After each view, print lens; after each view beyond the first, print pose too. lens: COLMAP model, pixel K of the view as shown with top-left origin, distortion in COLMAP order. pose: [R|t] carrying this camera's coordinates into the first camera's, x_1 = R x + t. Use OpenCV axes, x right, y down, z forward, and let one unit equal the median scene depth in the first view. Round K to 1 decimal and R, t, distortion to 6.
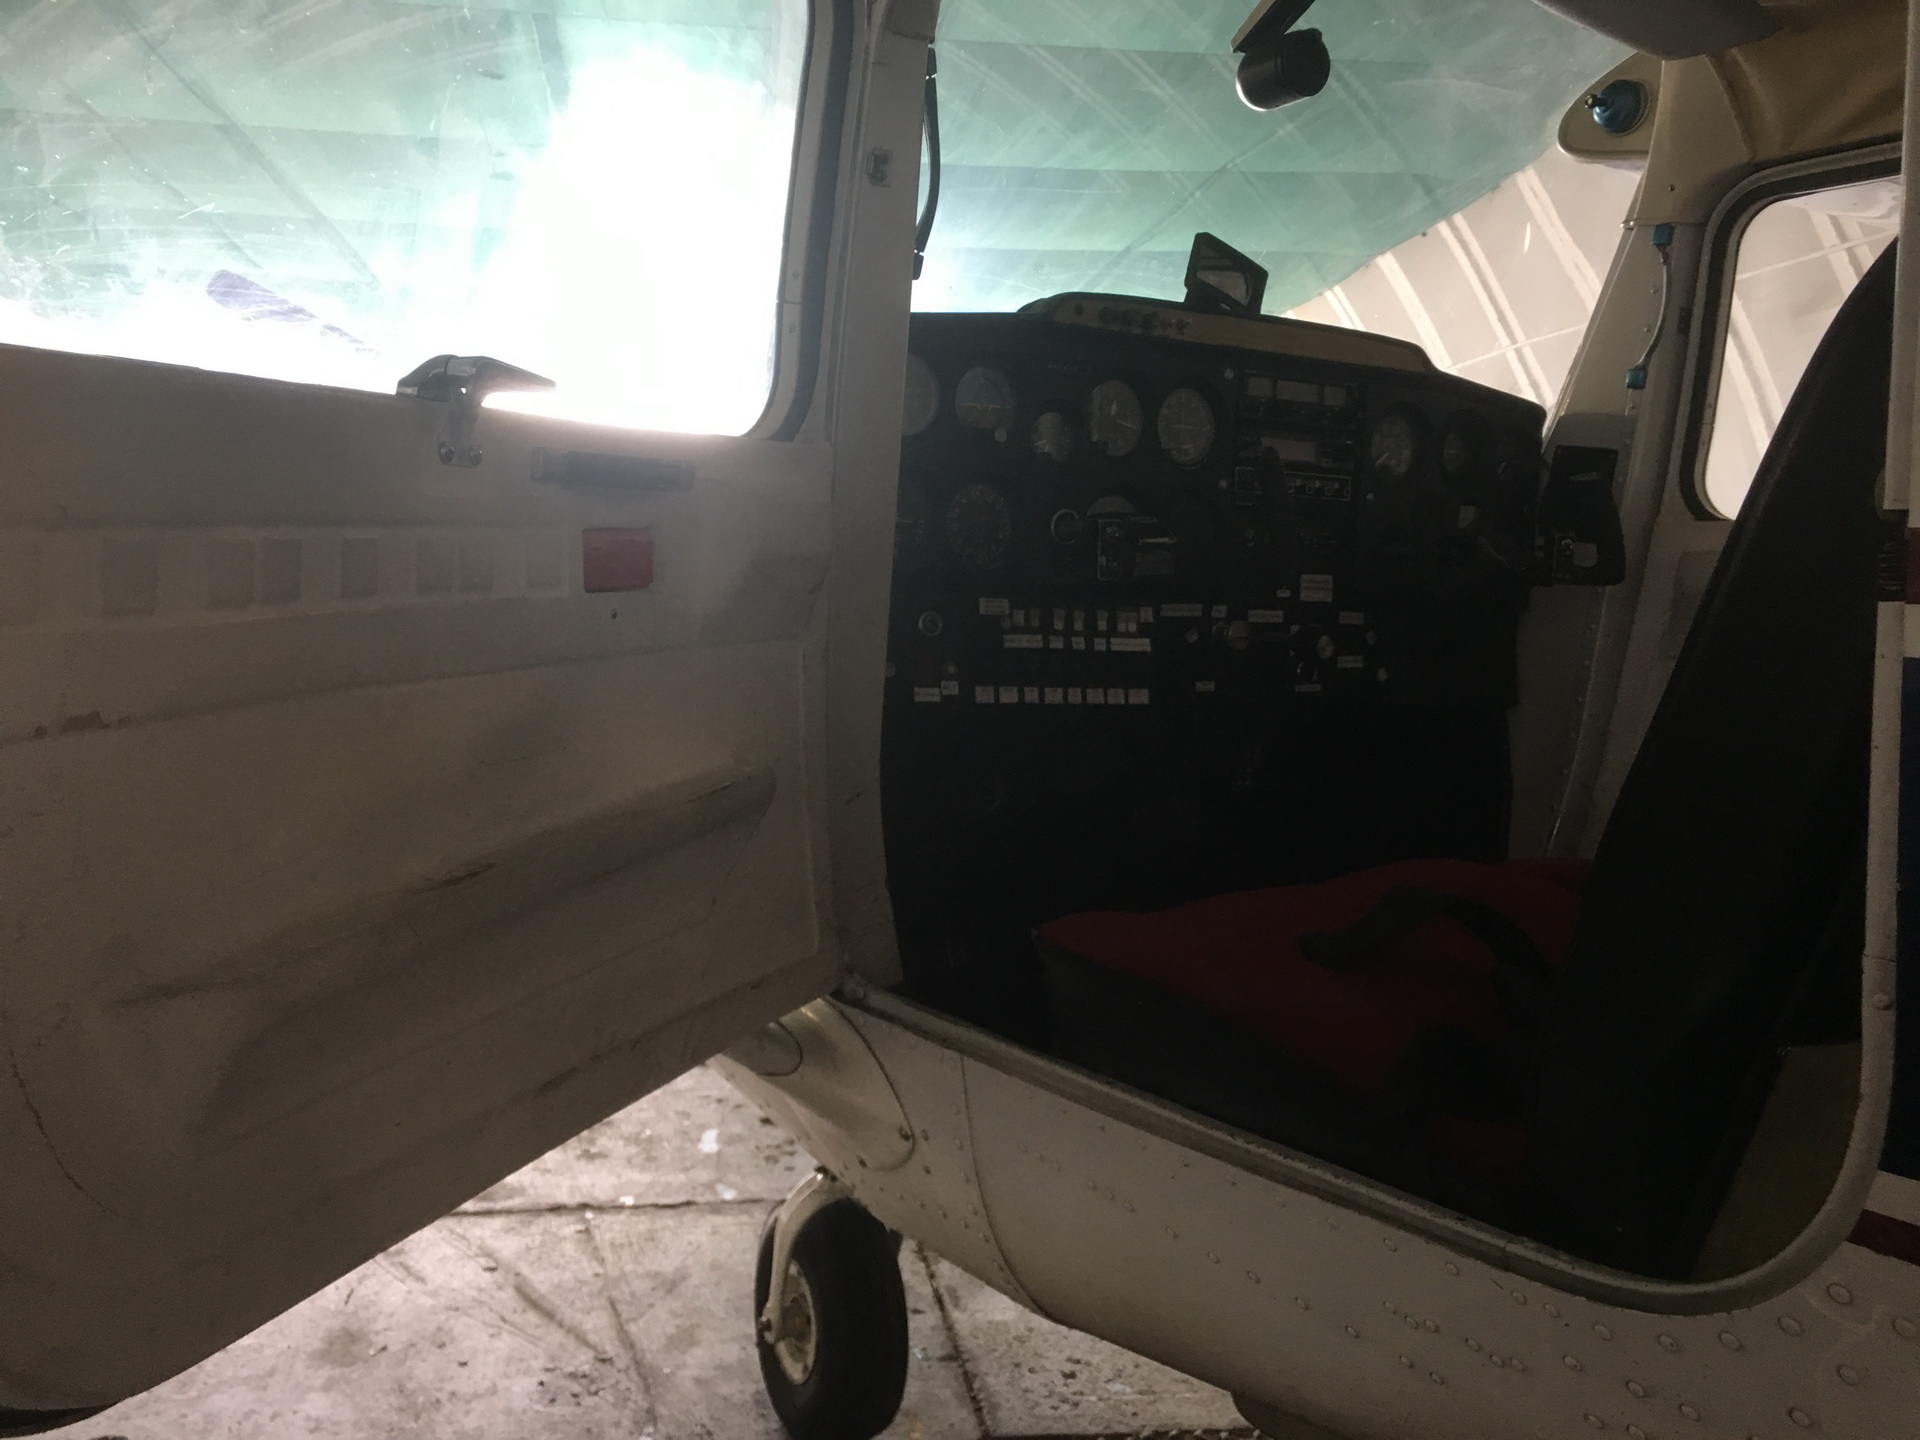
lens RADIAL K [[1613.8, 0, 955.4], [0, 1613.8, 696.2], [0, 0, 1]] dist [0.077394, -0.123822]
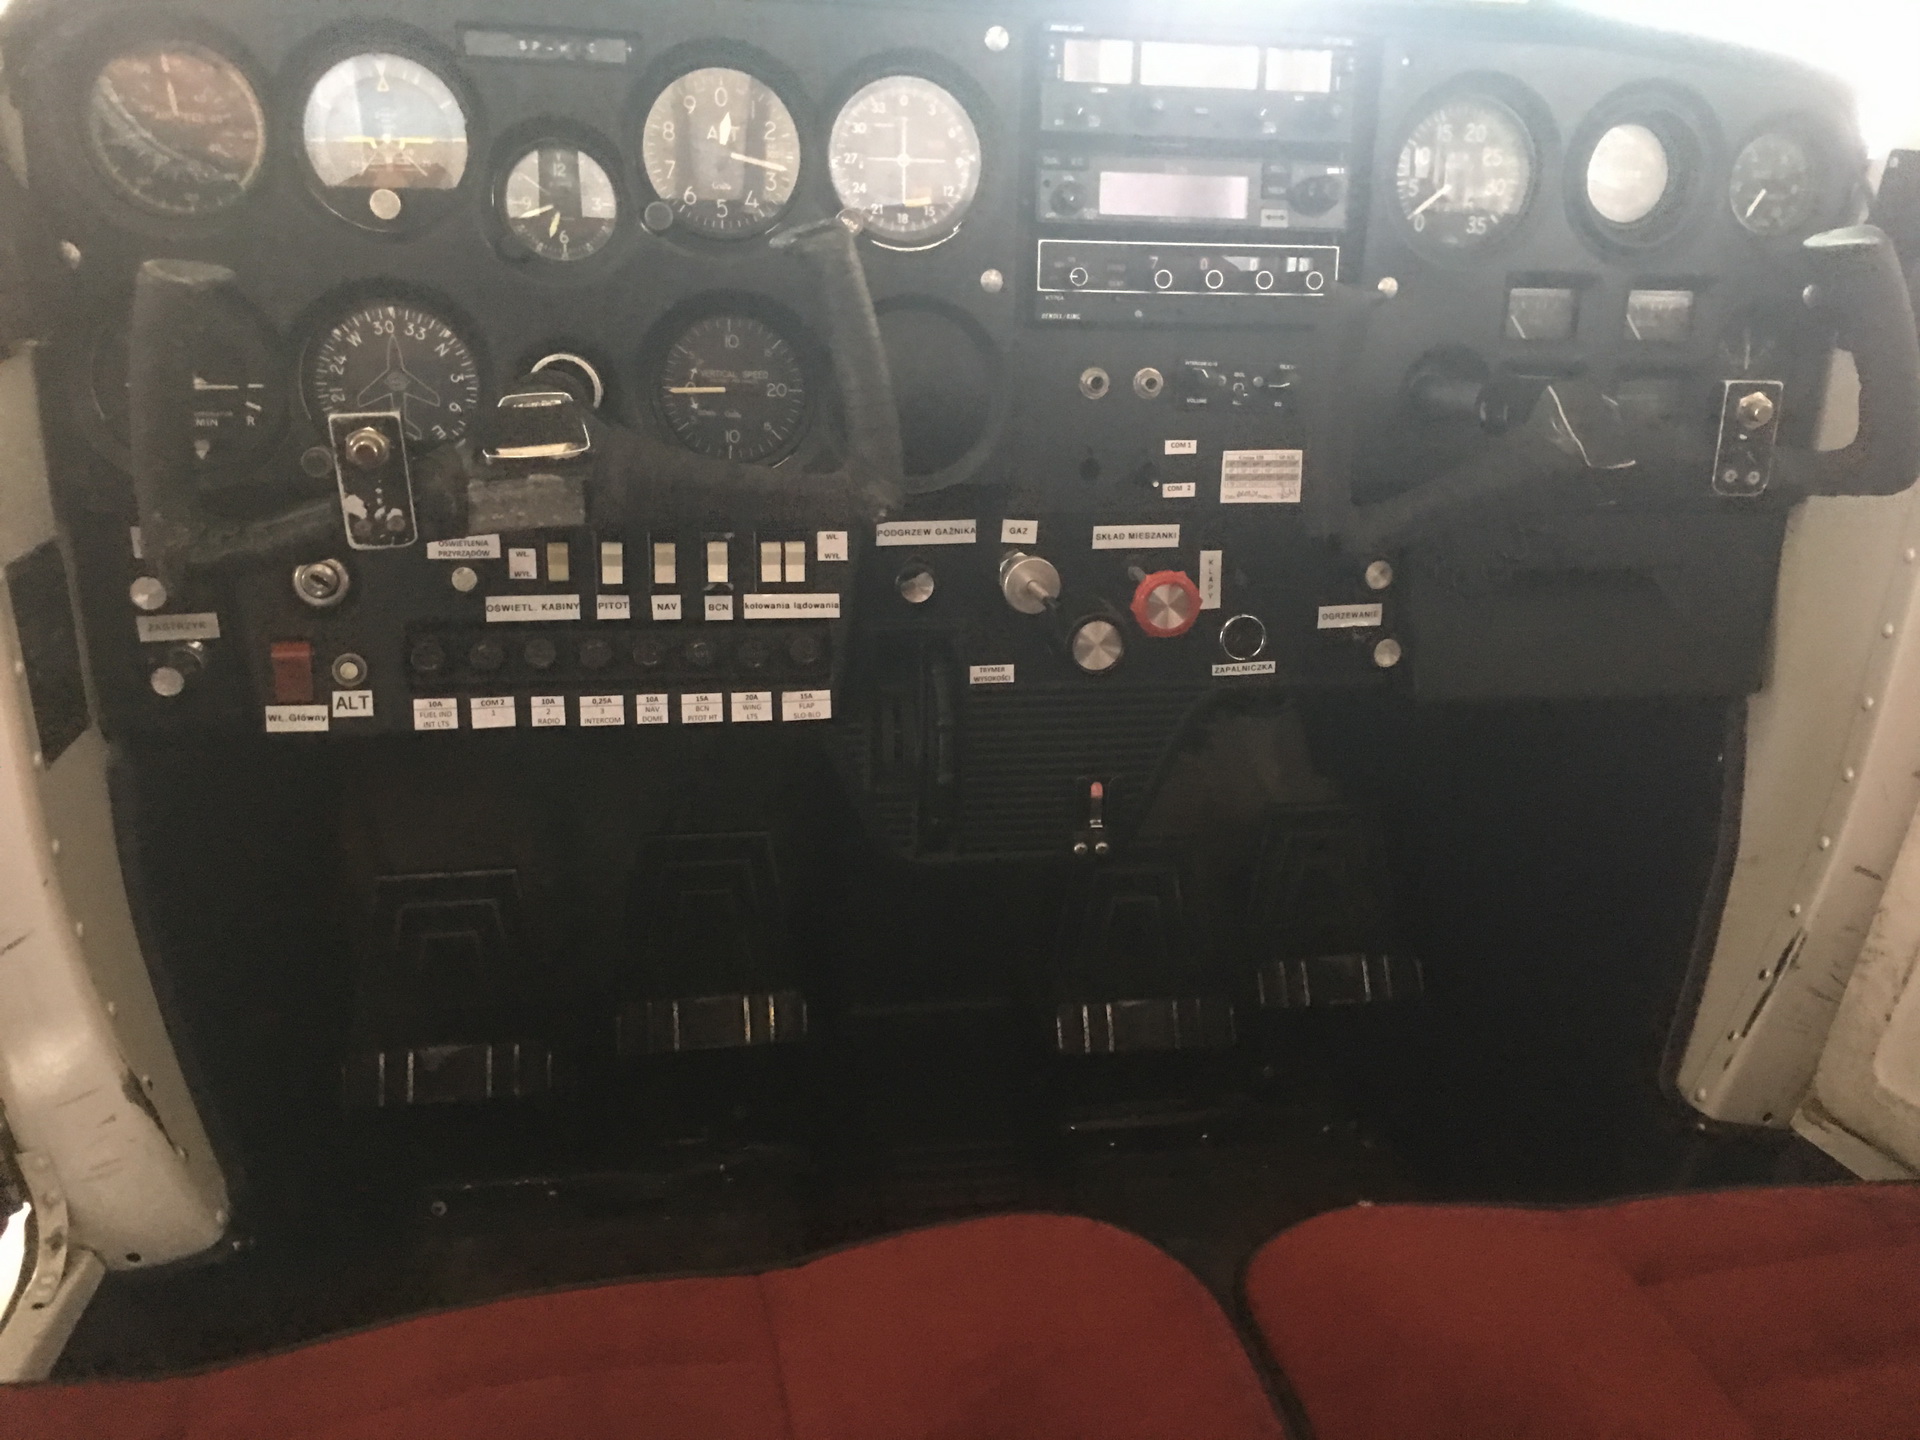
lens RADIAL K [[1576.9, 0, 954.4], [0, 1576.9, 729.5], [0, 0, 1]] dist [0.064068, -0.111985]
pose [[0.935405, 0.074603, -0.345617, 0.340913], [-0.005538, 0.980458, 0.196649, -0.094593], [0.353534, -0.182032, 0.917539, 0.550498]]
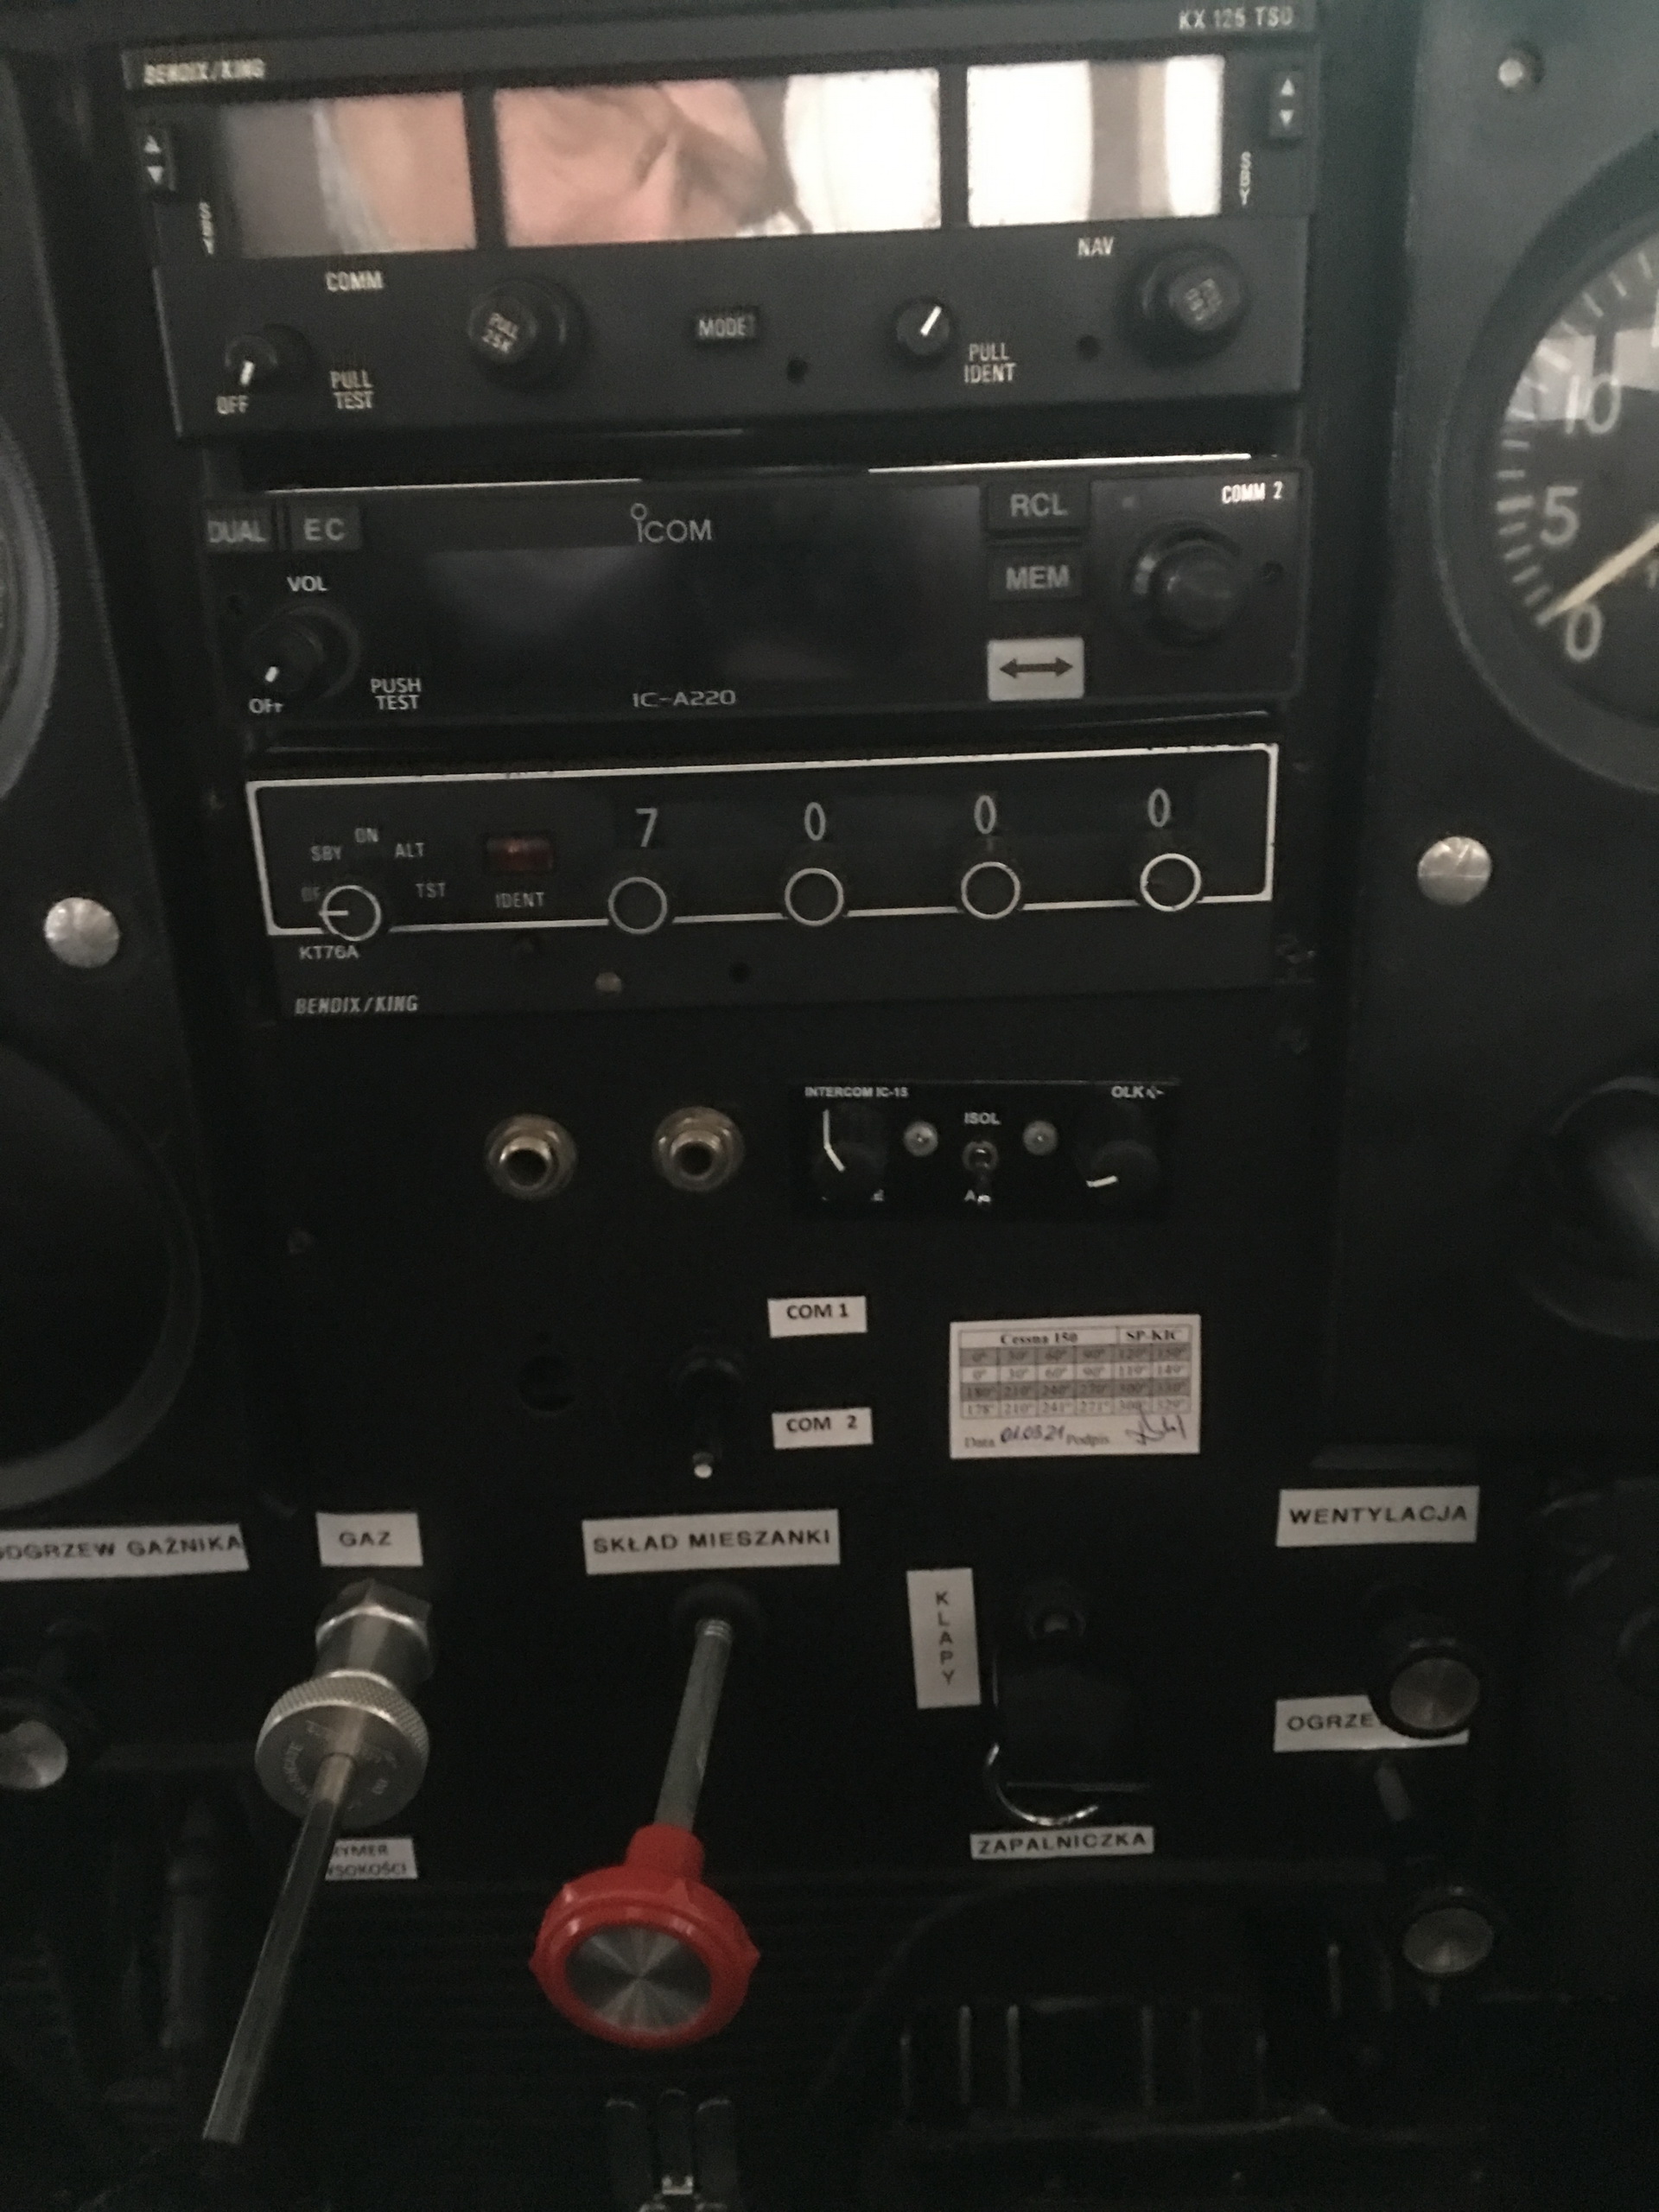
lens RADIAL K [[1816.7, 0, 784.2], [0, 1816.7, 1101.9], [0, 0, 1]] dist [0.064068, -0.111985]
pose [[0.840799, 0.119107, -0.528082, 0.324836], [0.039870, 0.959222, 0.279829, -0.165823], [0.539877, -0.256335, 0.801764, 0.922434]]
